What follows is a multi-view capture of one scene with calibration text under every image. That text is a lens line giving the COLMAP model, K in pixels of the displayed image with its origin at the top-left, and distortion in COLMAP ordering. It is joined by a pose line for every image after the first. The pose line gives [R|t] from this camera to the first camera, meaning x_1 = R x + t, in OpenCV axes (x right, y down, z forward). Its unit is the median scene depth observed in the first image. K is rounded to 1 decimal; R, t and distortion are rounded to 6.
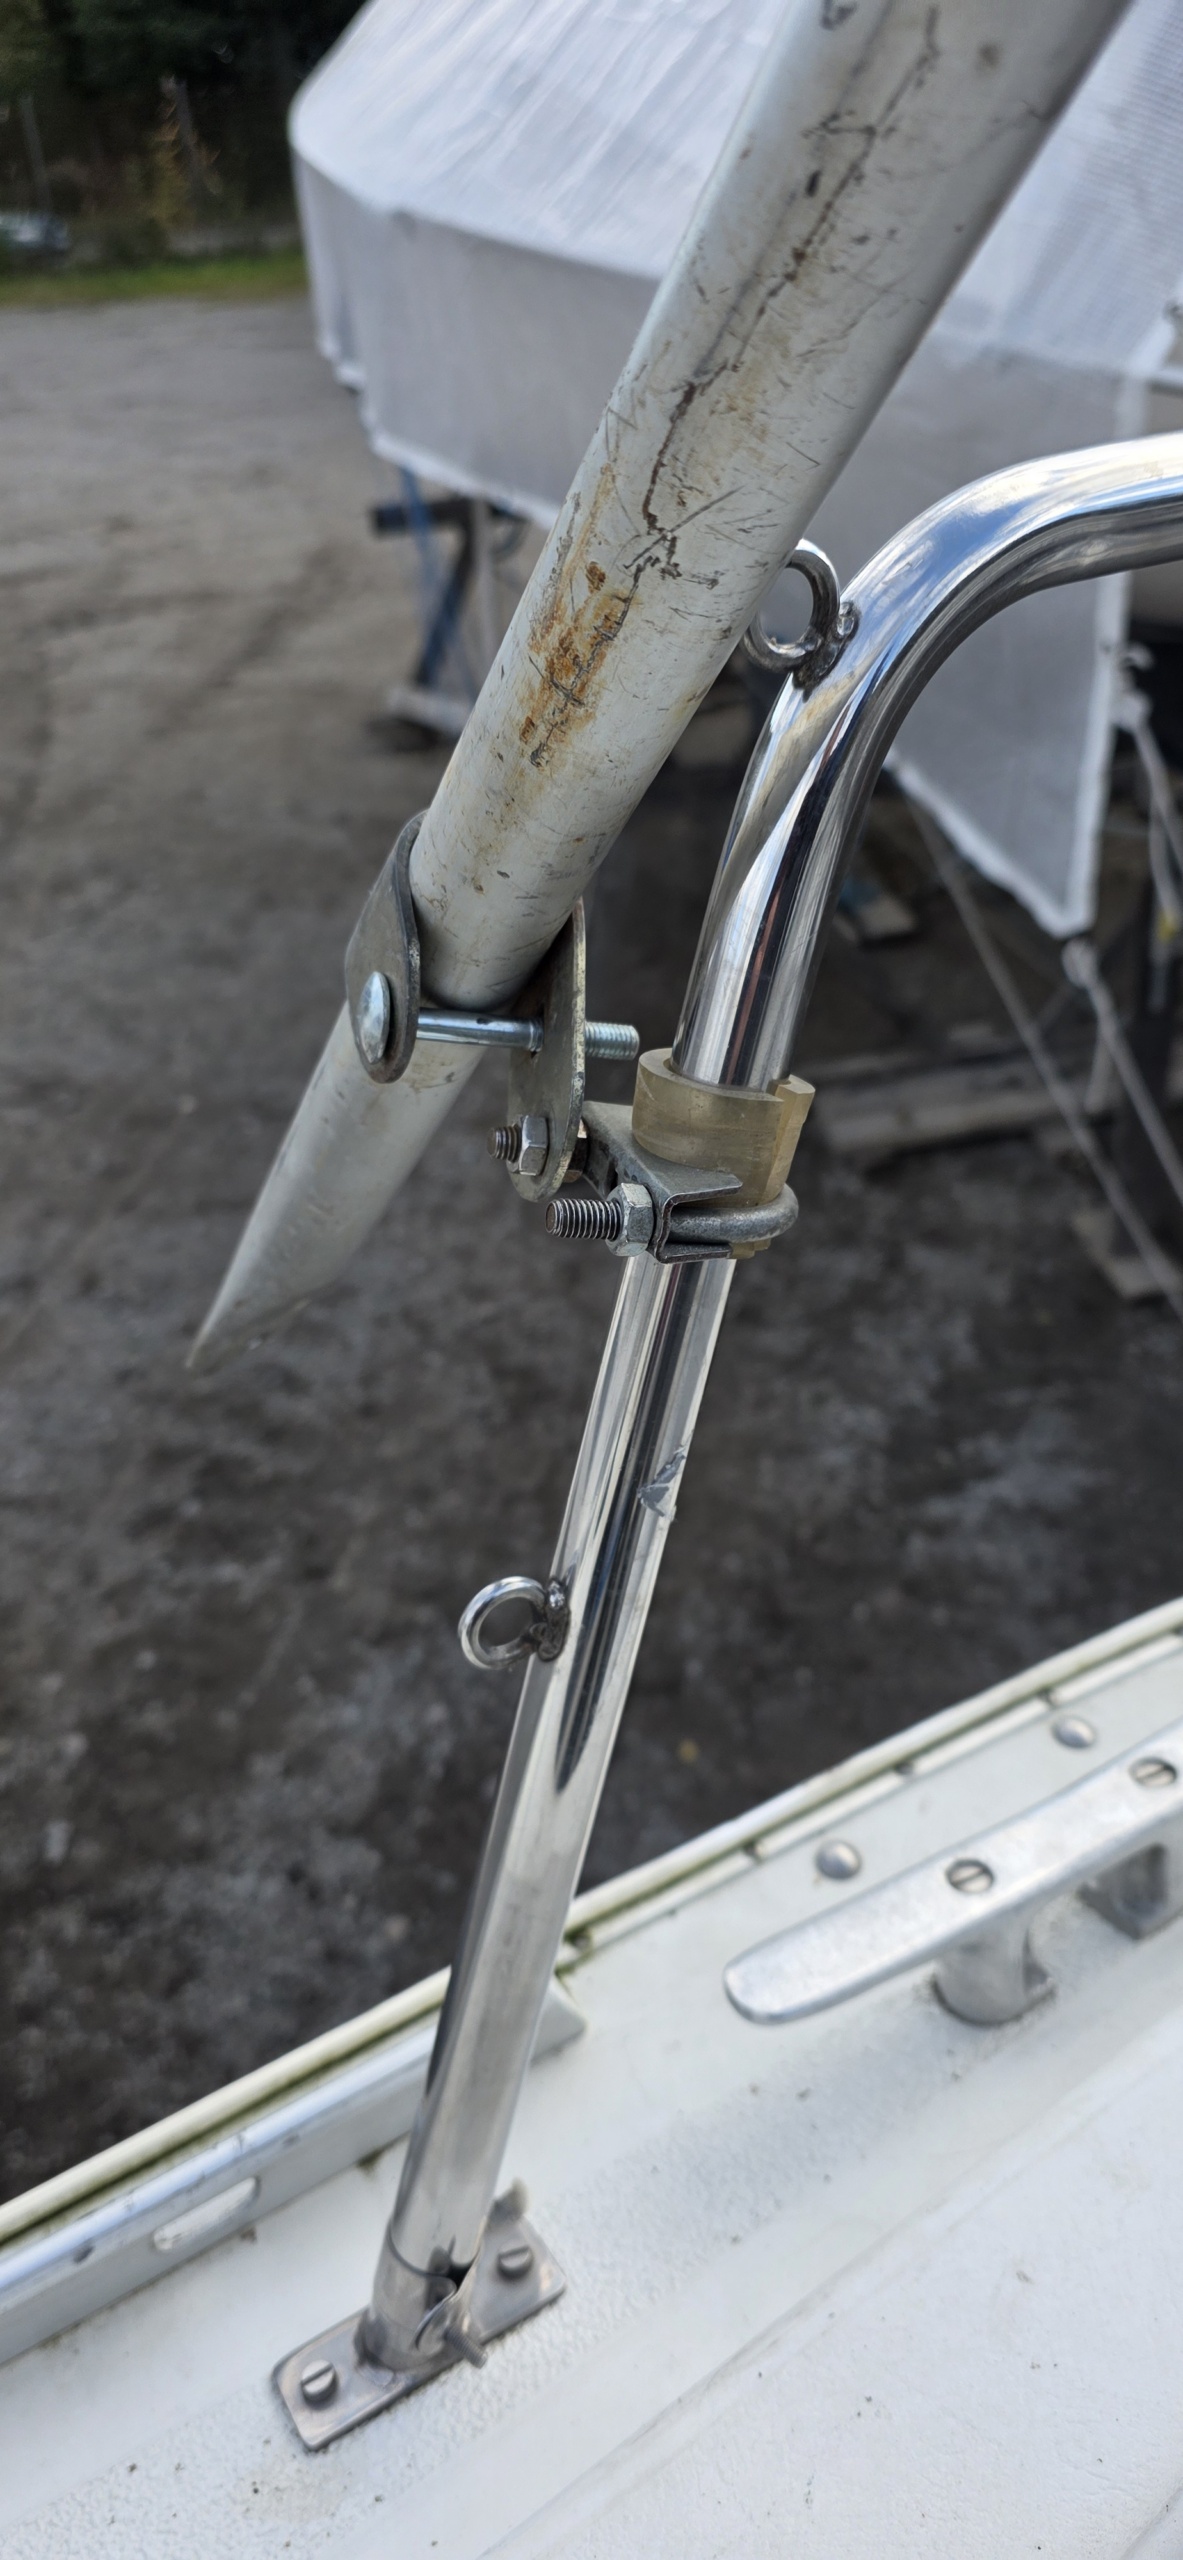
lens RADIAL K [[1644.5, 0, 701.1], [0, 1644.5, 1281.4], [0, 0, 1]] dist [0.039905, -0.036233]
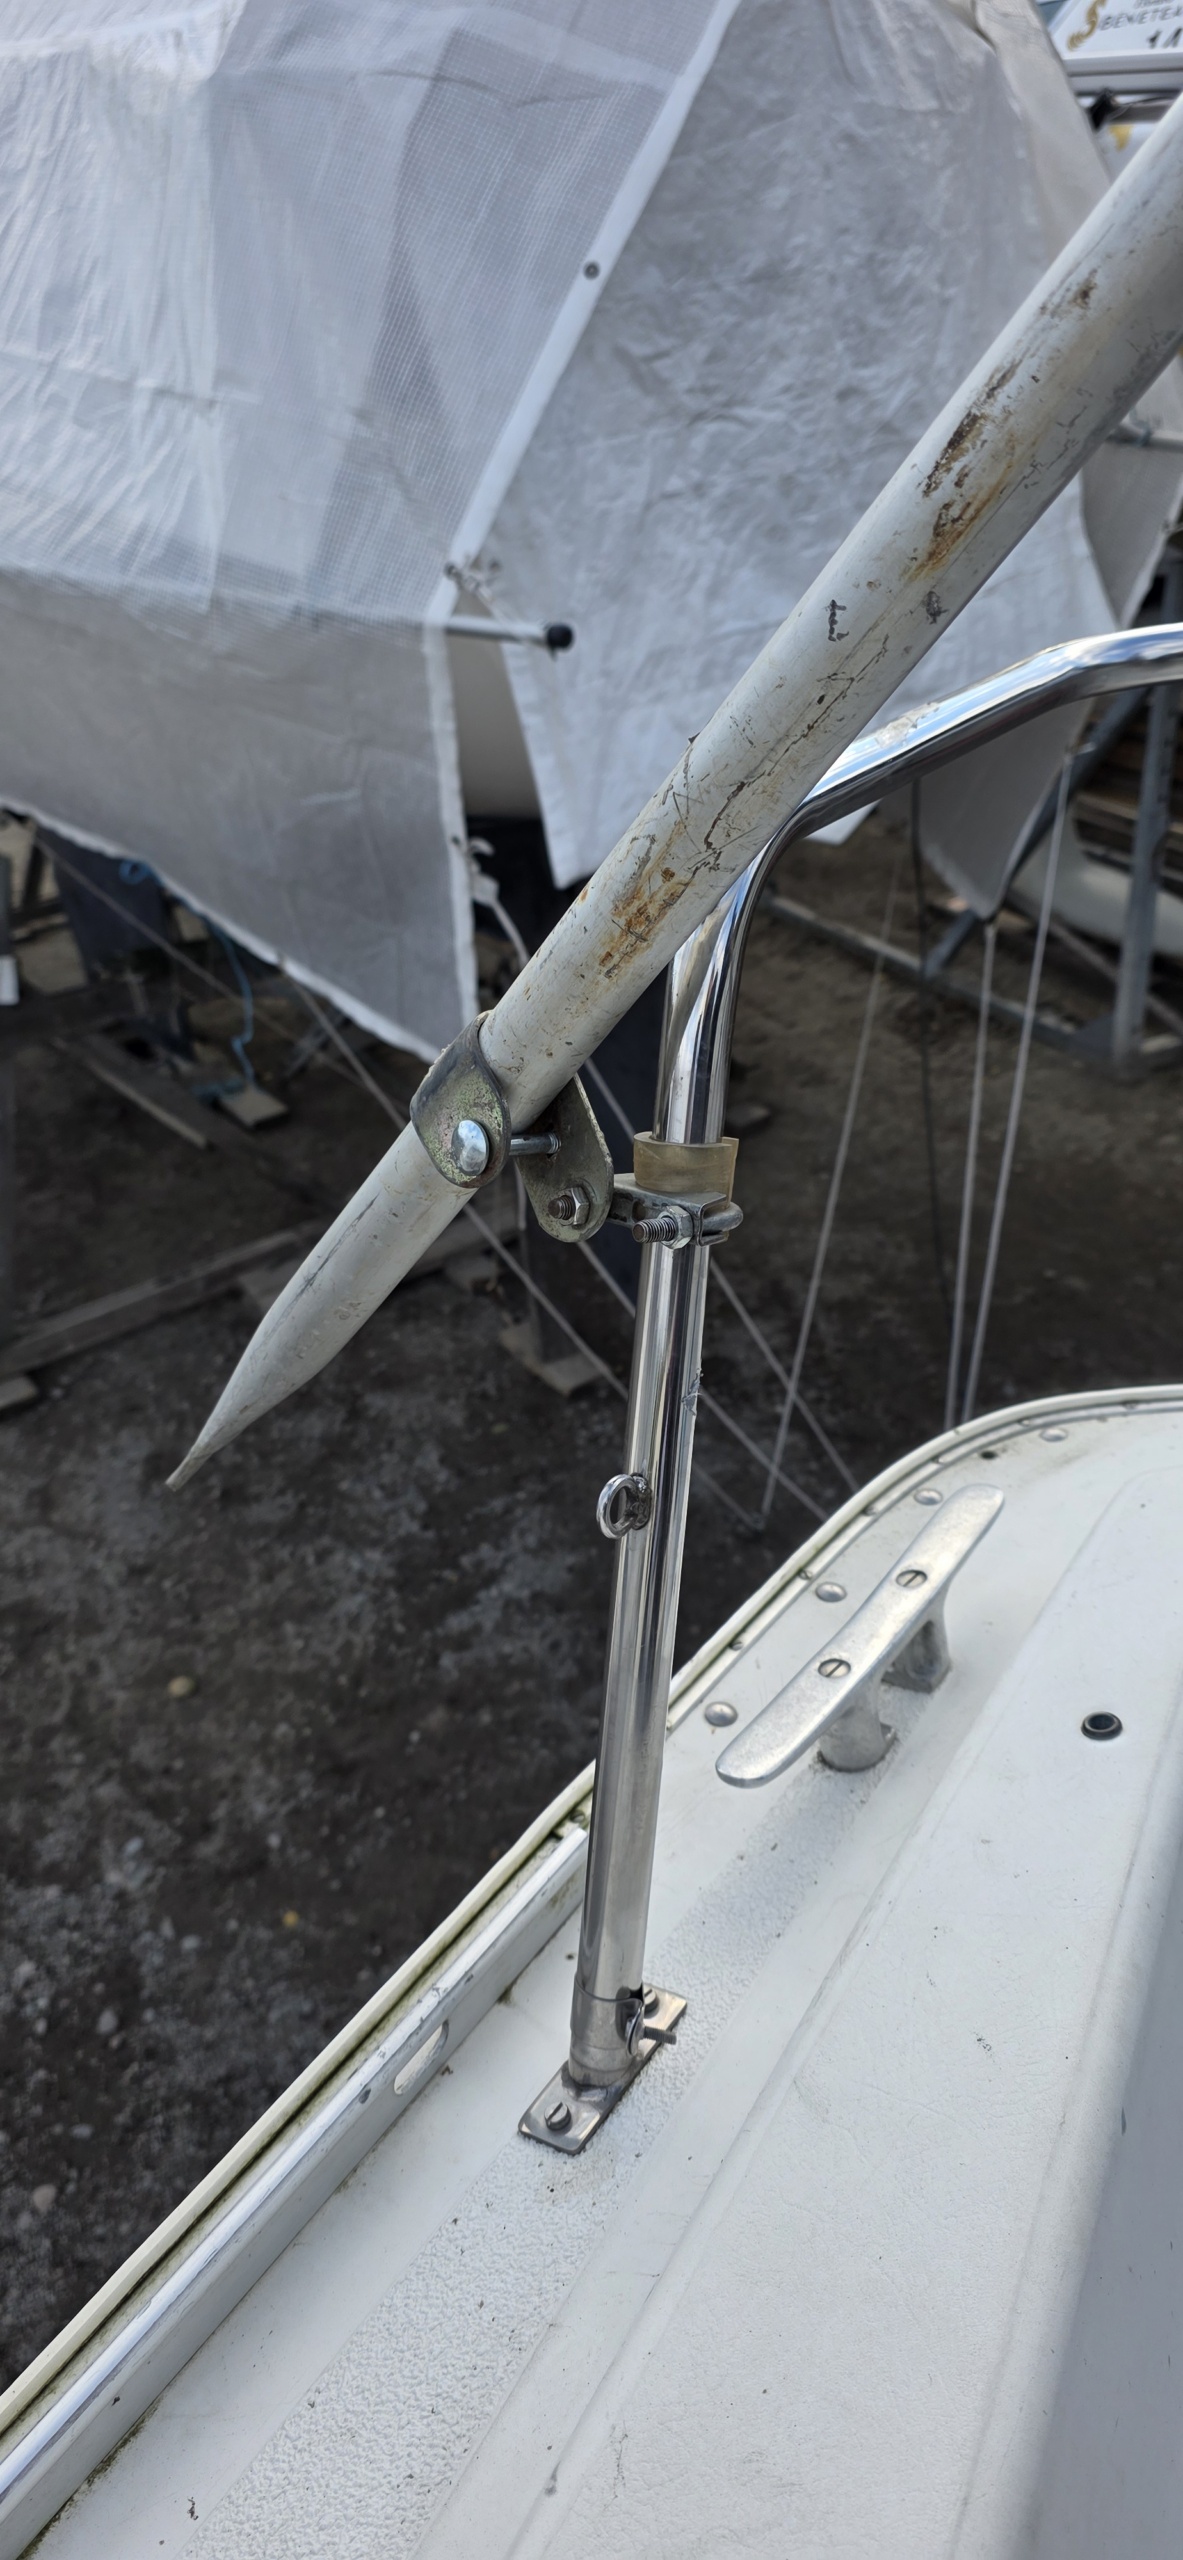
lens RADIAL K [[1599.9, 0, 585.2], [0, 1599.9, 1300.0], [0, 0, 1]] dist [0.075939, -0.063534]
pose [[0.925847, -0.219757, 0.307433, -0.364598], [0.246537, 0.967809, -0.050653, 0.053991], [-0.286405, 0.122690, 0.950221, -0.300382]]
